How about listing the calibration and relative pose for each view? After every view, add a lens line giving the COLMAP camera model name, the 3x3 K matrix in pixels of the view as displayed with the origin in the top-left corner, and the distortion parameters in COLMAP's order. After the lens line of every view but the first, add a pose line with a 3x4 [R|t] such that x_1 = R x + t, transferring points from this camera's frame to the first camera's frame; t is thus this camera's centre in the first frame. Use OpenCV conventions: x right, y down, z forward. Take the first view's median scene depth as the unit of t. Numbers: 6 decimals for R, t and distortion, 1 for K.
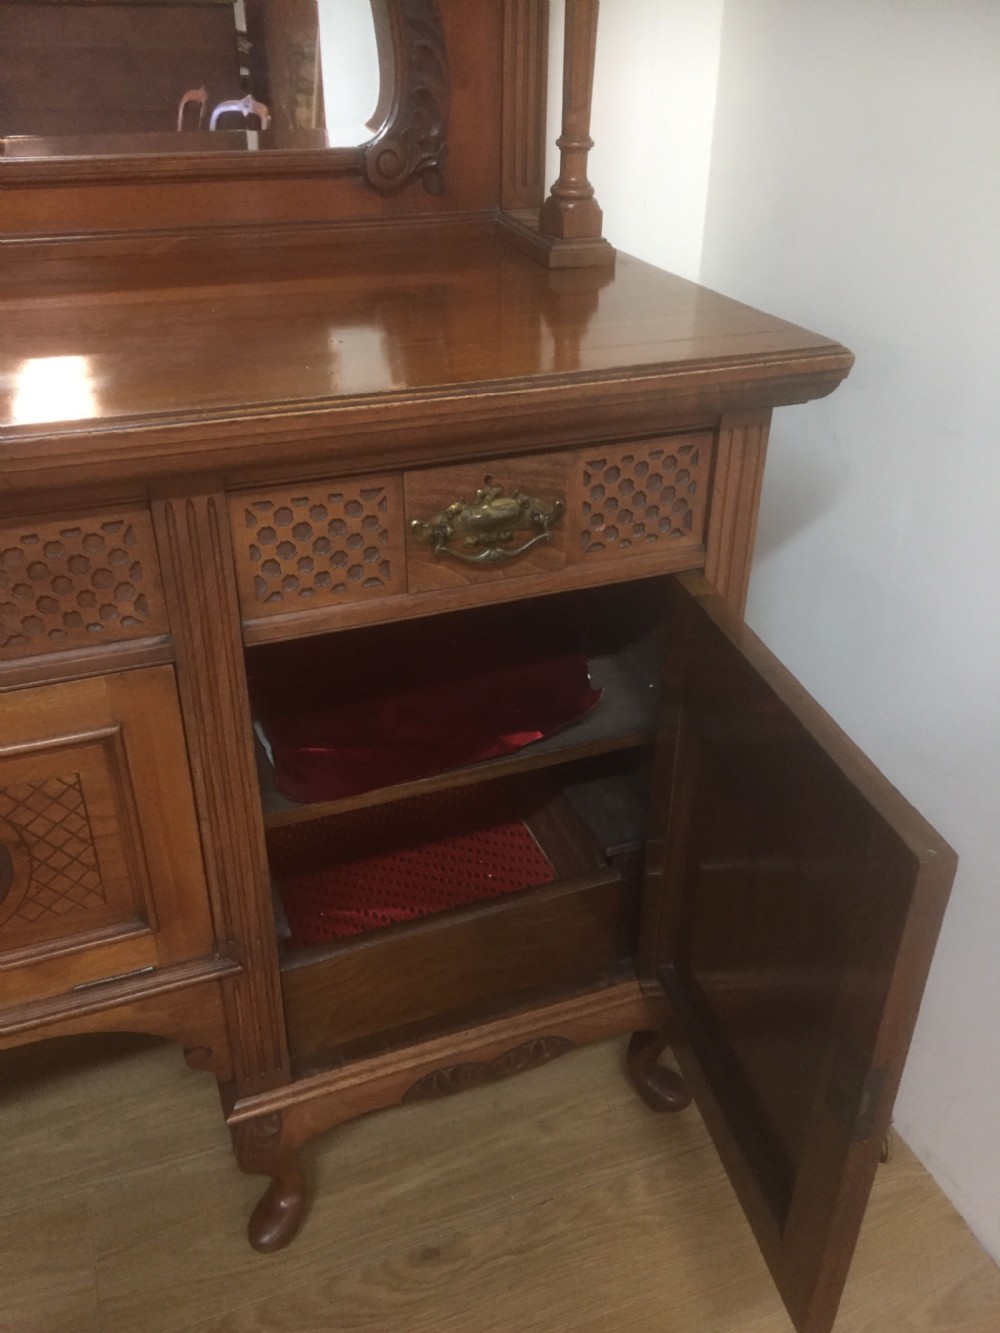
lens RADIAL K [[1137.2, 0, 507.3], [0, 1137.2, 655.6], [0, 0, 1]] dist [0.081050, -0.091637]
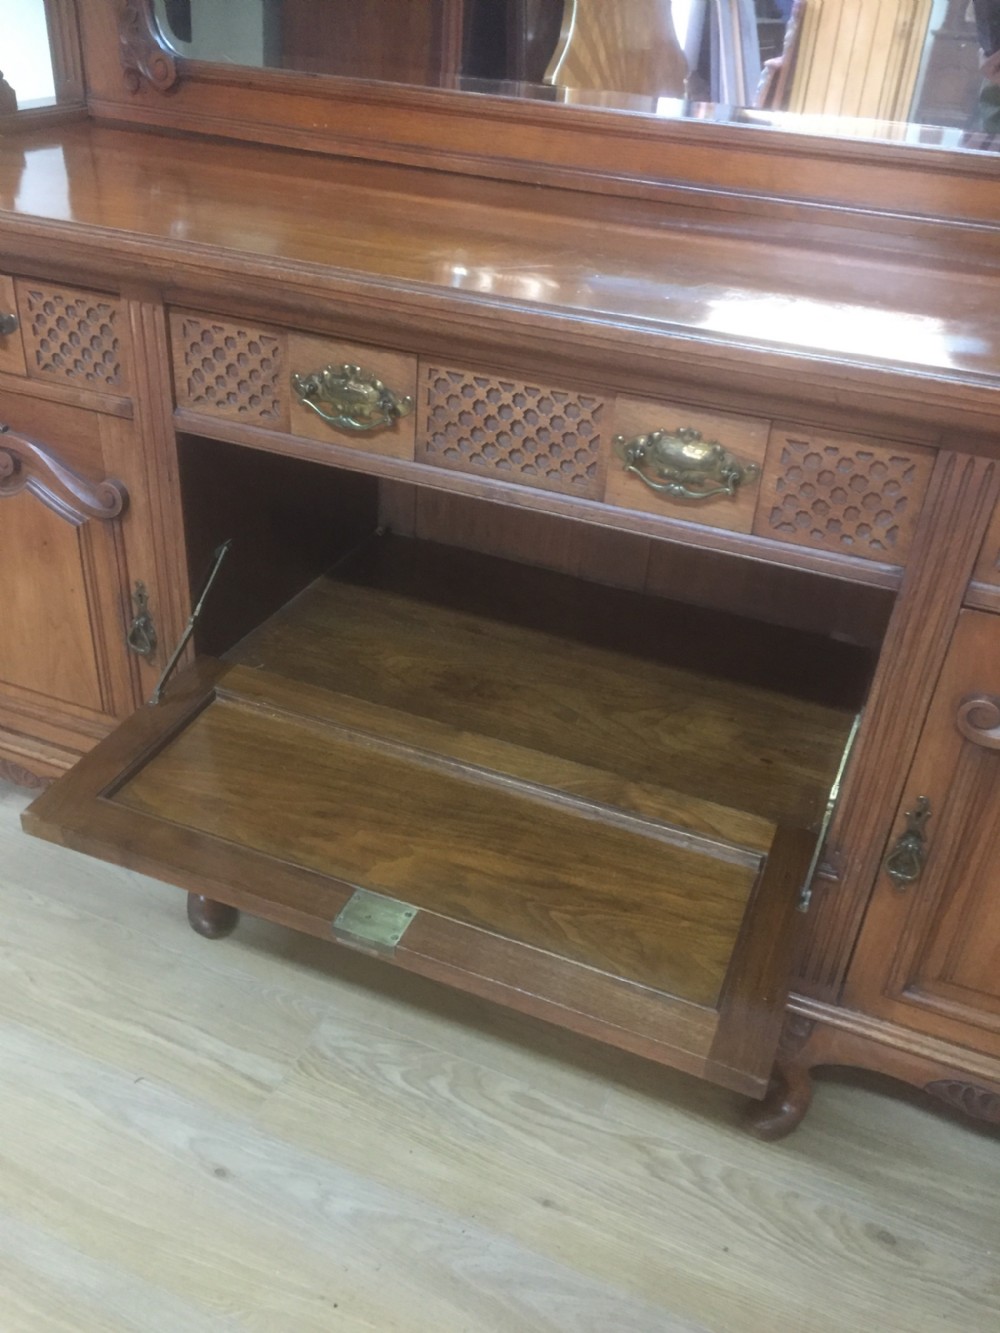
lens RADIAL K [[1137.2, 0, 502.1], [0, 1137.2, 656.8], [0, 0, 1]] dist [0.081050, -0.091637]
pose [[0.724601, 0.388616, -0.569150, 0.093676], [-0.391549, 0.911756, 0.124056, 0.073099], [0.567136, 0.132959, 0.812821, -0.134674]]
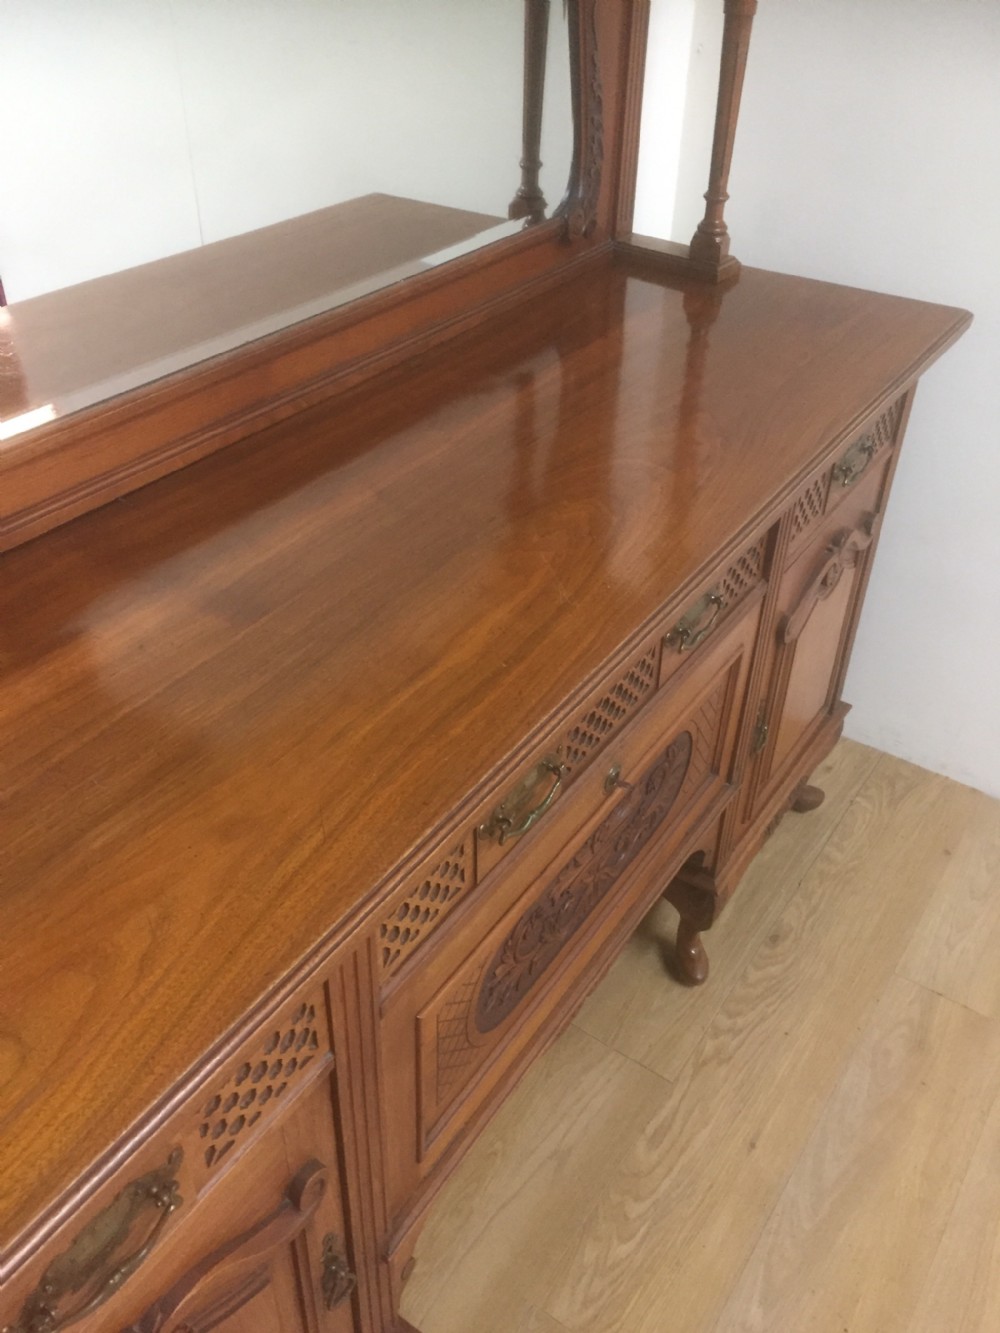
lens RADIAL K [[1137.2, 0, 502.6], [0, 1137.2, 656.7], [0, 0, 1]] dist [0.081050, -0.091637]
pose [[0.822545, -0.327667, 0.464817, -1.291140], [0.276061, 0.944630, 0.177385, -0.280621], [-0.497203, -0.017589, 0.867456, -0.187442]]
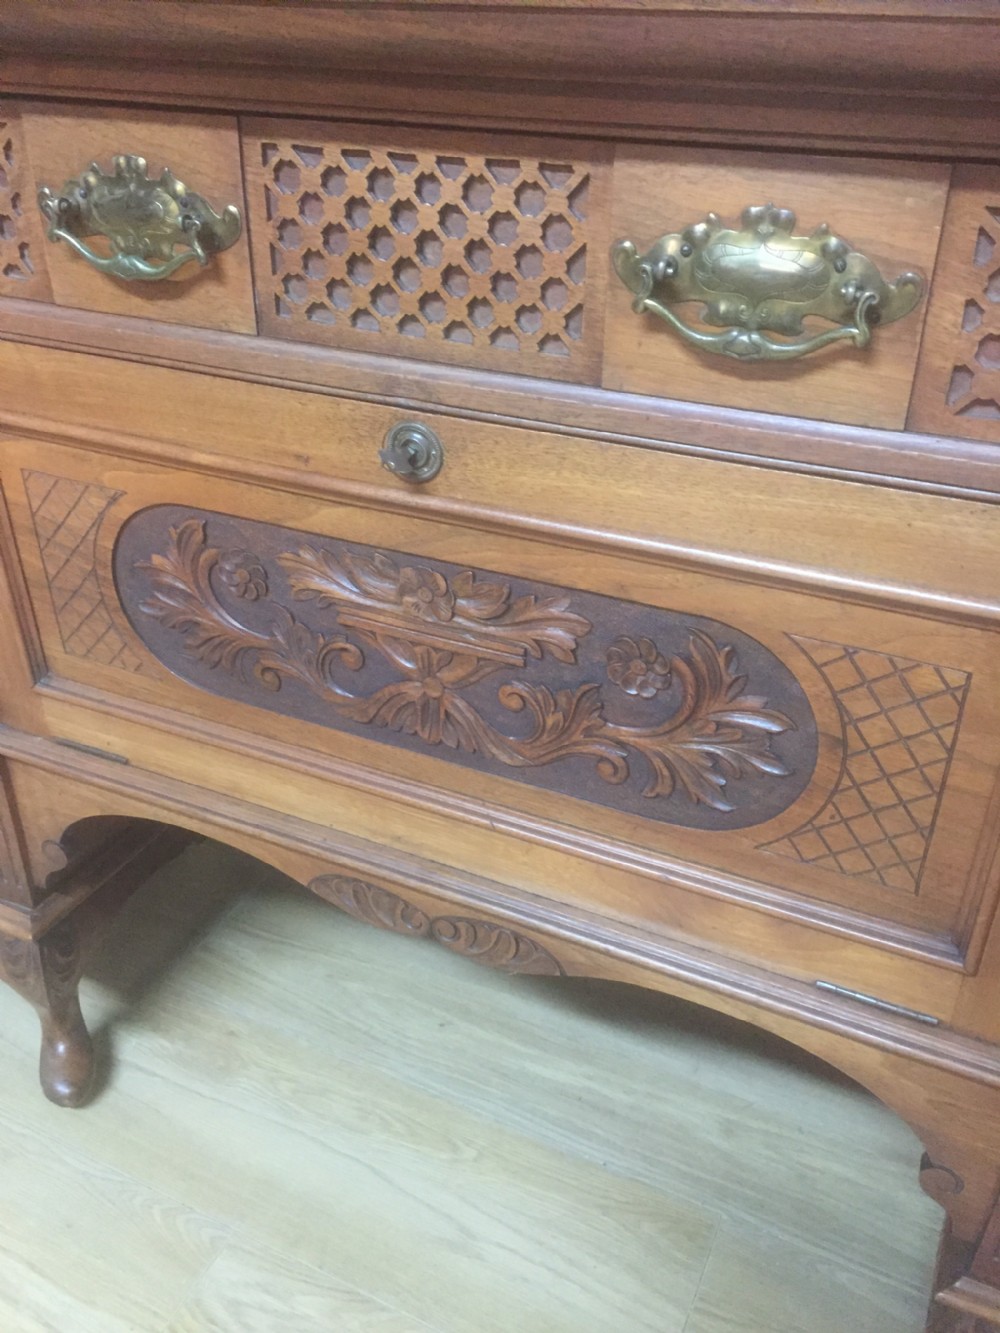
lens RADIAL K [[1137.2, 0, 504.4], [0, 1137.2, 661.8], [0, 0, 1]] dist [0.081050, -0.091637]
pose [[0.689742, 0.366321, -0.624552, -0.166405], [-0.365980, 0.920659, 0.135816, 0.101931], [0.624752, 0.134896, 0.769083, 0.380156]]
